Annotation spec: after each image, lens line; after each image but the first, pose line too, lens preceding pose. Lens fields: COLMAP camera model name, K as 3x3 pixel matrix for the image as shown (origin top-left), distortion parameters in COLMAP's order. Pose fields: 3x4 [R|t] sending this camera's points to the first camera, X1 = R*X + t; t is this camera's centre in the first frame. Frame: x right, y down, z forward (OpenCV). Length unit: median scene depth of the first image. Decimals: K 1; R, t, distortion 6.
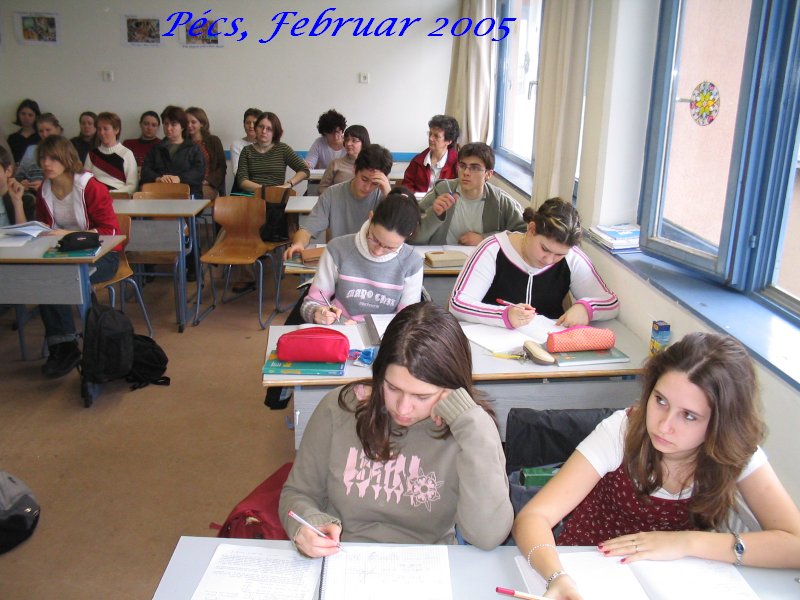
lens RADIAL K [[794.6, 0, 399.6], [0, 794.6, 315.7], [0, 0, 1]] dist [-0.147779, 0.134615]
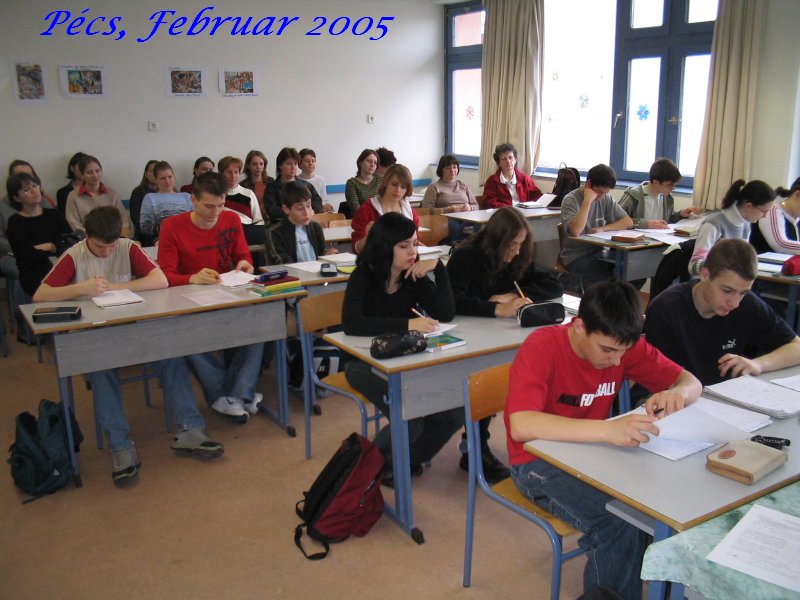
lens RADIAL K [[794.6, 0, 399.6], [0, 794.6, 315.7], [0, 0, 1]] dist [-0.147779, 0.134615]
pose [[0.893038, -0.147418, 0.425148, -0.724353], [0.167476, 0.985826, -0.009959, 0.005547], [-0.417654, 0.080096, 0.905069, -0.071175]]
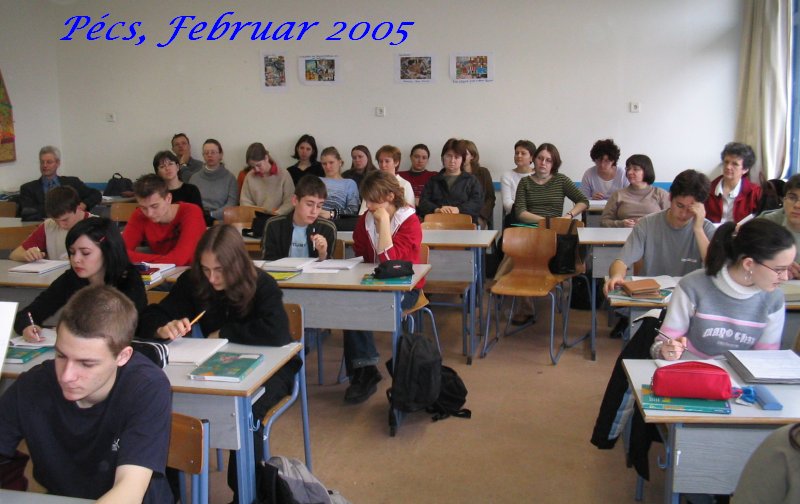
lens RADIAL K [[820.1, 0, 383.6], [0, 820.1, 207.5], [0, 0, 1]] dist [-0.137139, 0.162814]
pose [[0.959688, -0.008612, -0.280935, -0.083832], [-0.040824, 0.984660, -0.169640, 0.005018], [0.278087, 0.174270, 0.944615, -0.022843]]
